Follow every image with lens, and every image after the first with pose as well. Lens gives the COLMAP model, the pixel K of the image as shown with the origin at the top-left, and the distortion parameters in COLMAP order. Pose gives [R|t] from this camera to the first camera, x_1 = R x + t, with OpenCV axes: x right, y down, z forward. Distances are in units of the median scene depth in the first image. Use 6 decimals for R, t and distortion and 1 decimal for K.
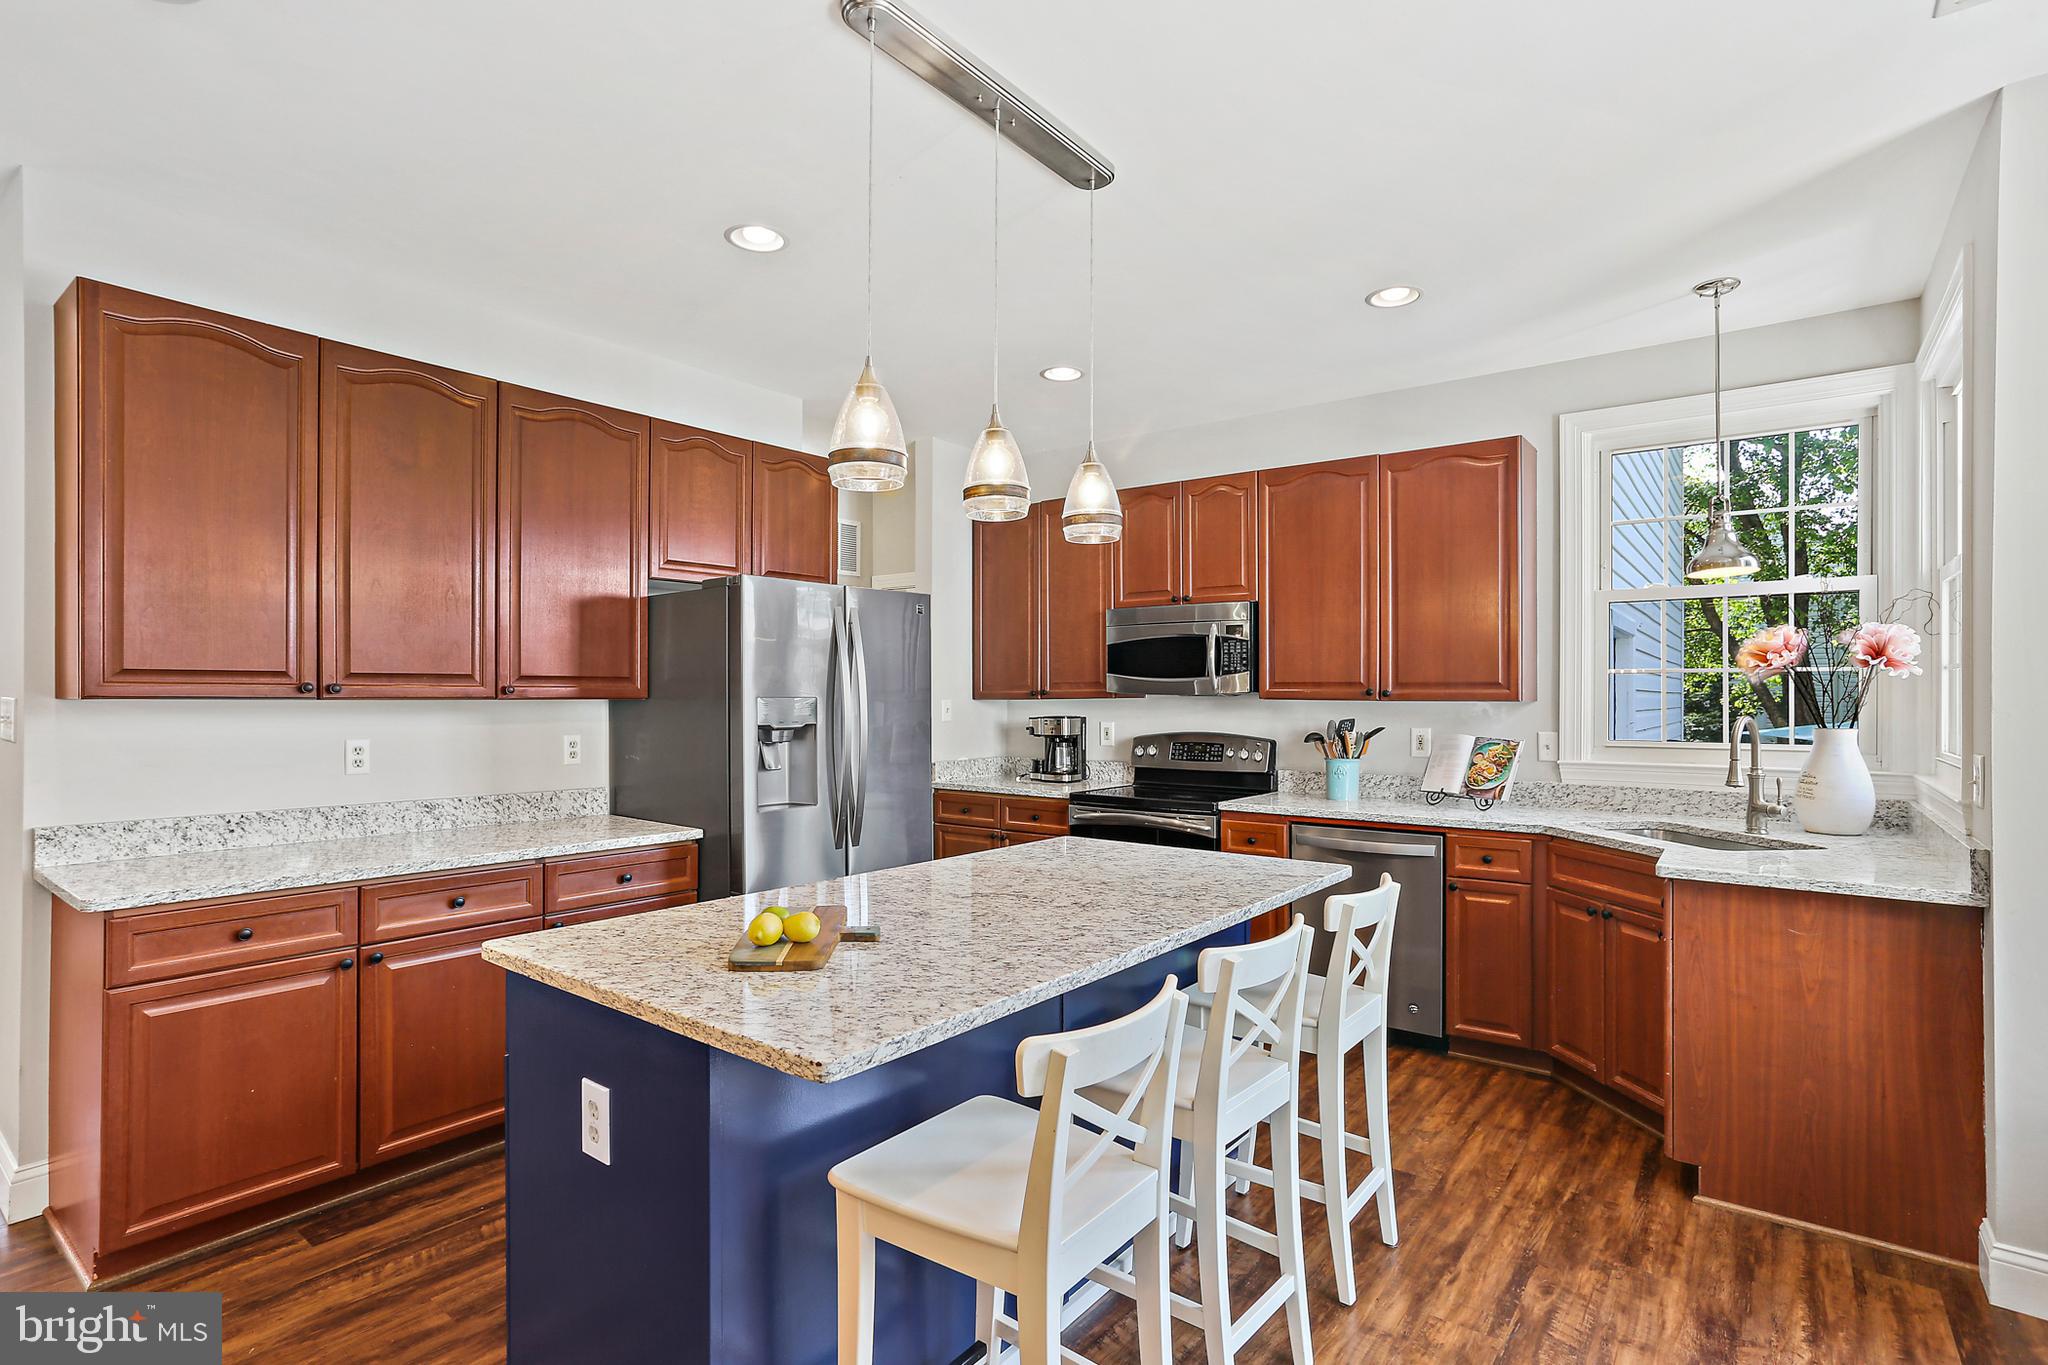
lens RADIAL K [[993.5, 0, 1027.8], [0, 993.5, 700.6], [0, 0, 1]] dist [-0.037203, 0.021702]
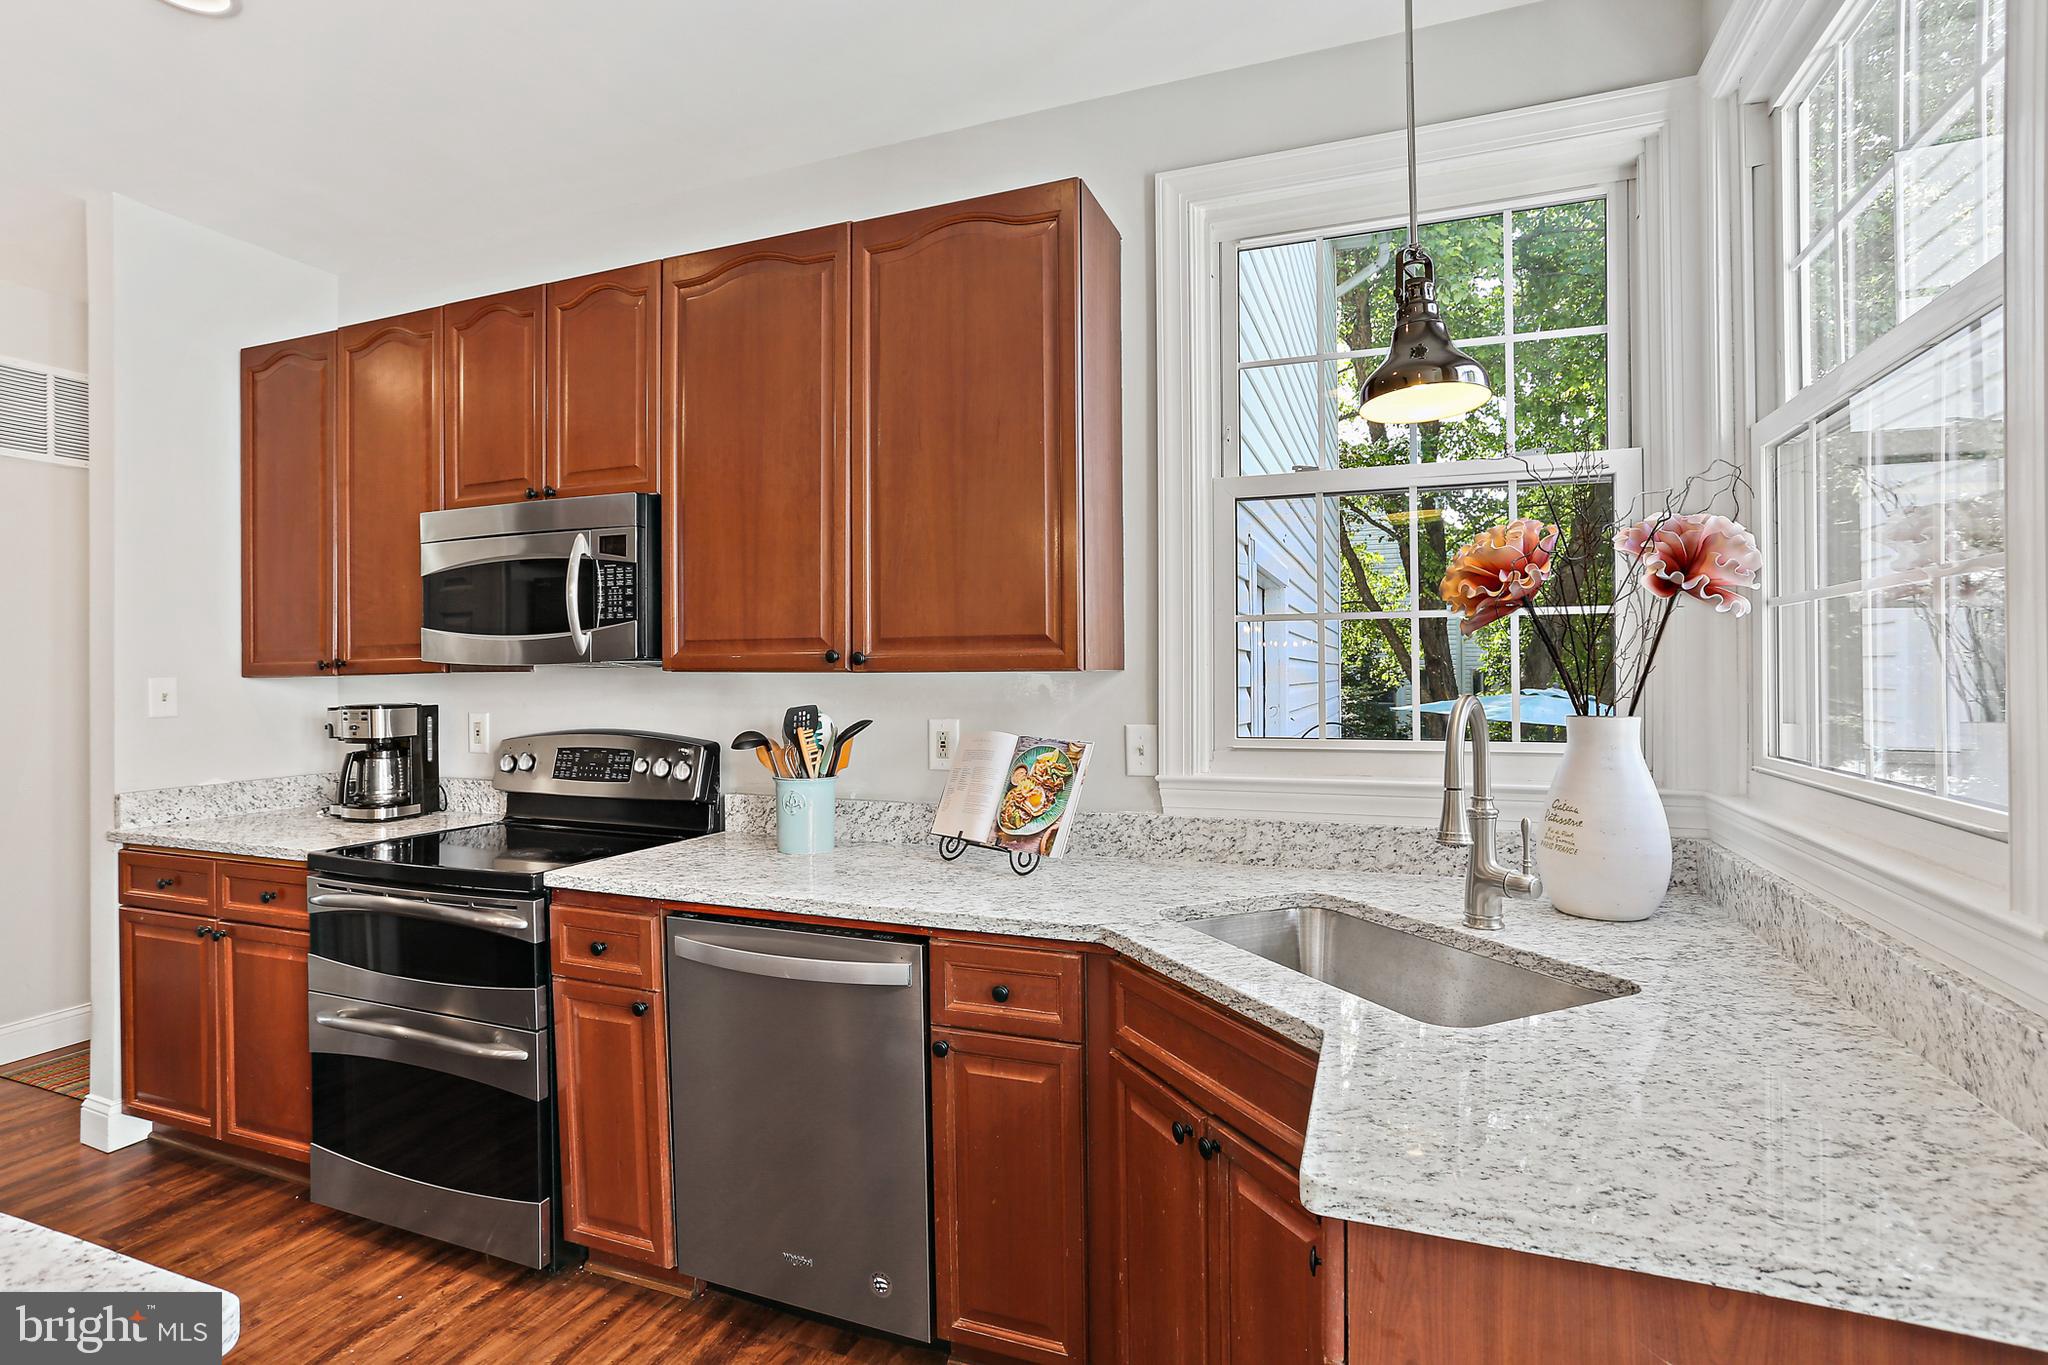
lens RADIAL K [[993.5, 0, 1014.6], [0, 993.5, 673.0], [0, 0, 1]] dist [-0.037203, 0.021702]
pose [[0.963030, -0.007100, 0.269301, 0.312595], [0.008450, 0.999957, -0.003853, 0.003667], [-0.269262, 0.005986, 0.963048, 0.480212]]
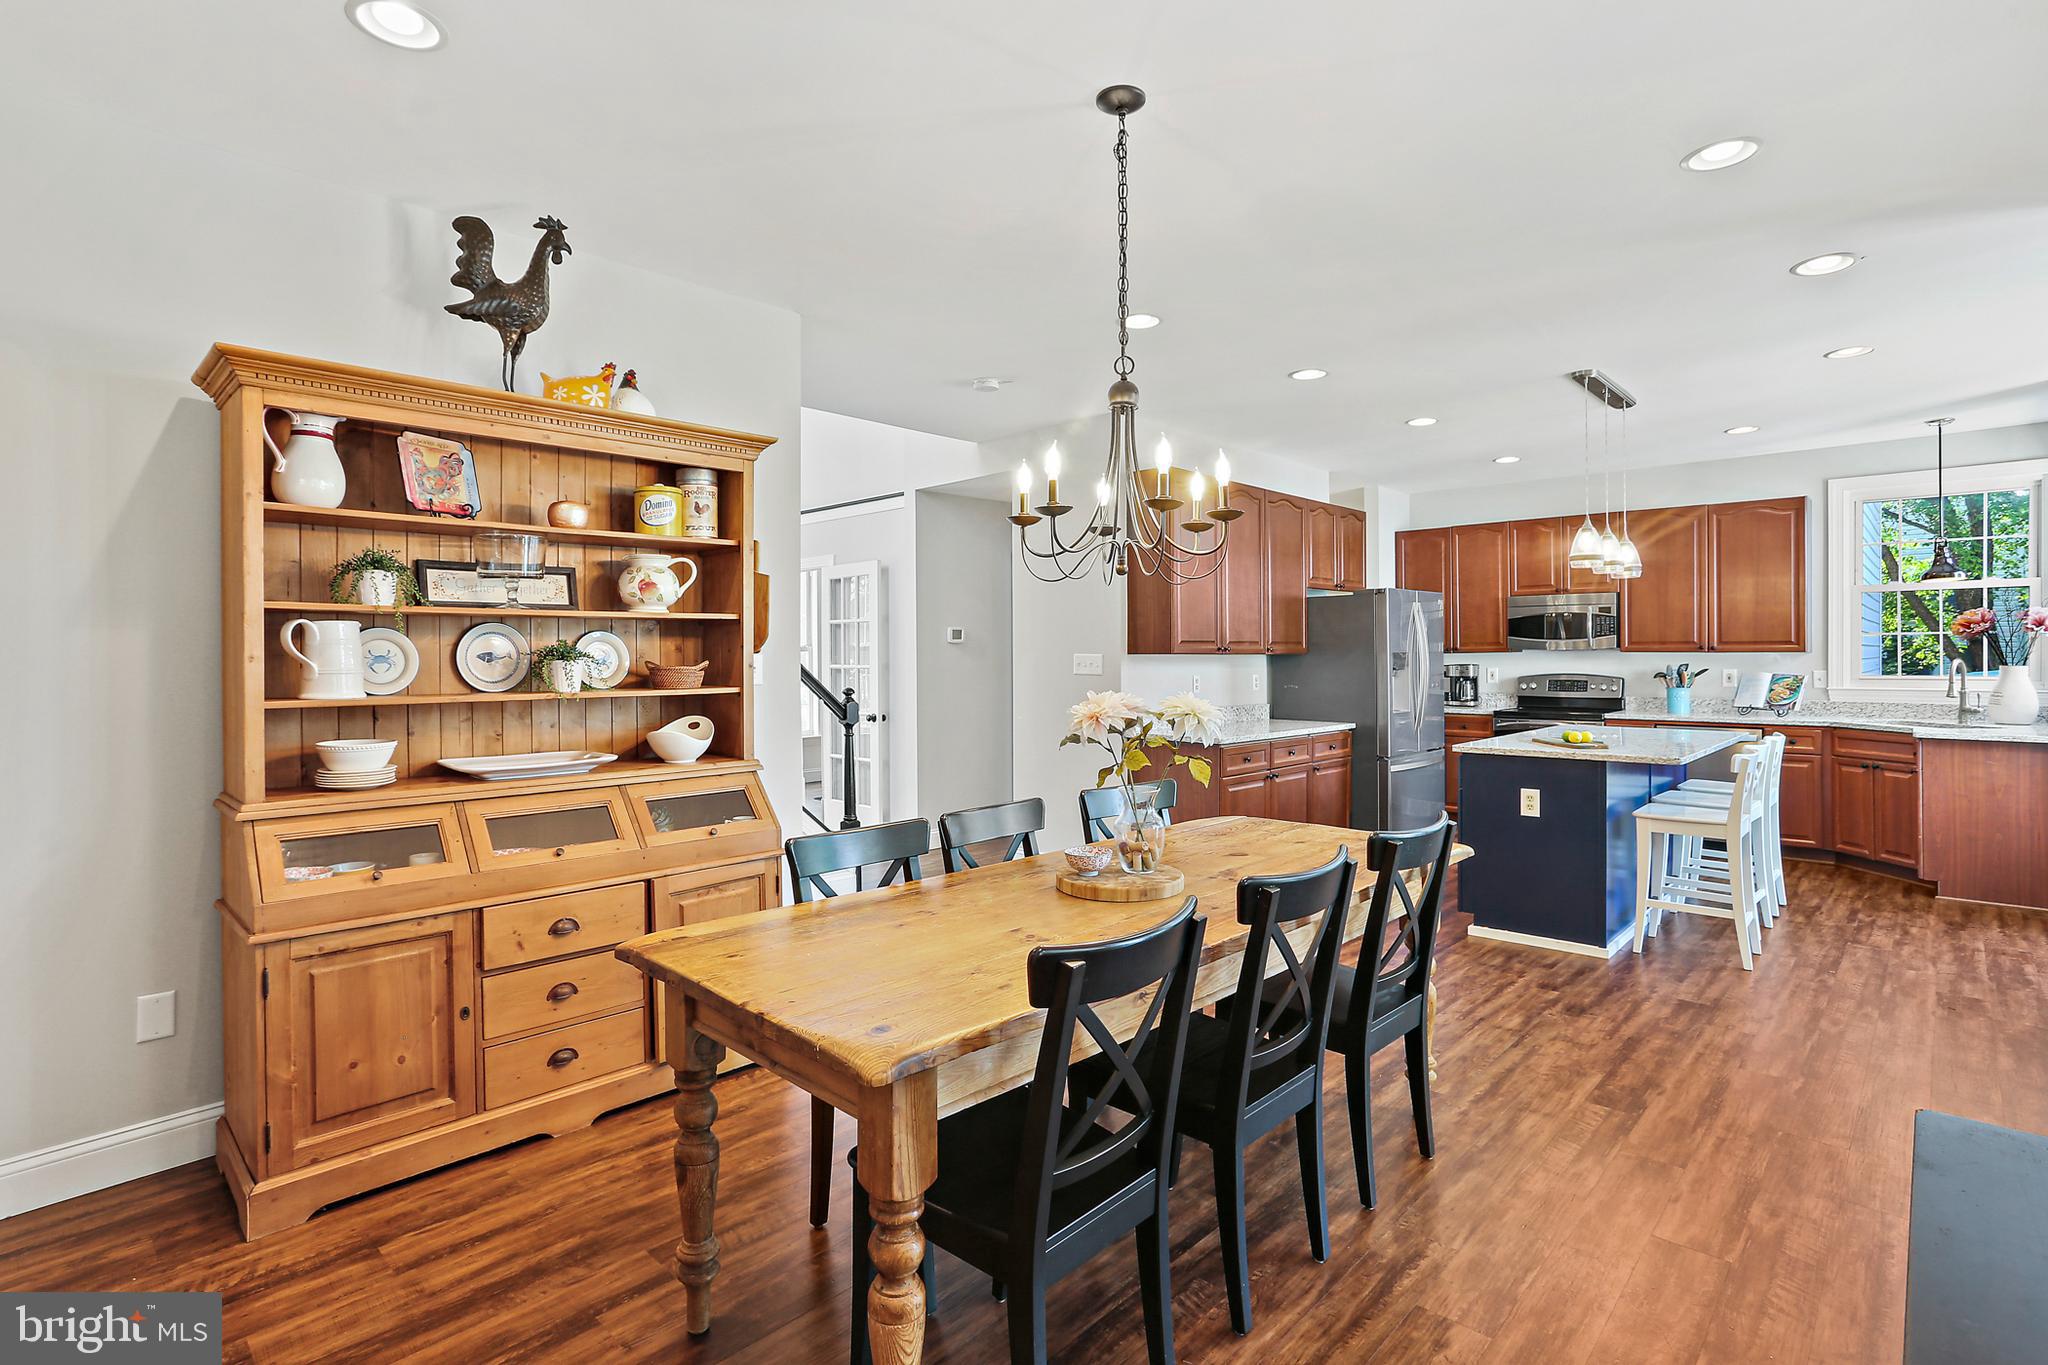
lens RADIAL K [[993.5, 0, 1016.8], [0, 993.5, 662.0], [0, 0, 1]] dist [-0.037203, 0.021702]
pose [[0.993965, -0.006218, -0.109522, -0.655295], [0.006783, 0.999966, 0.004792, 0.000197], [0.109488, -0.005506, 0.993973, -0.809969]]
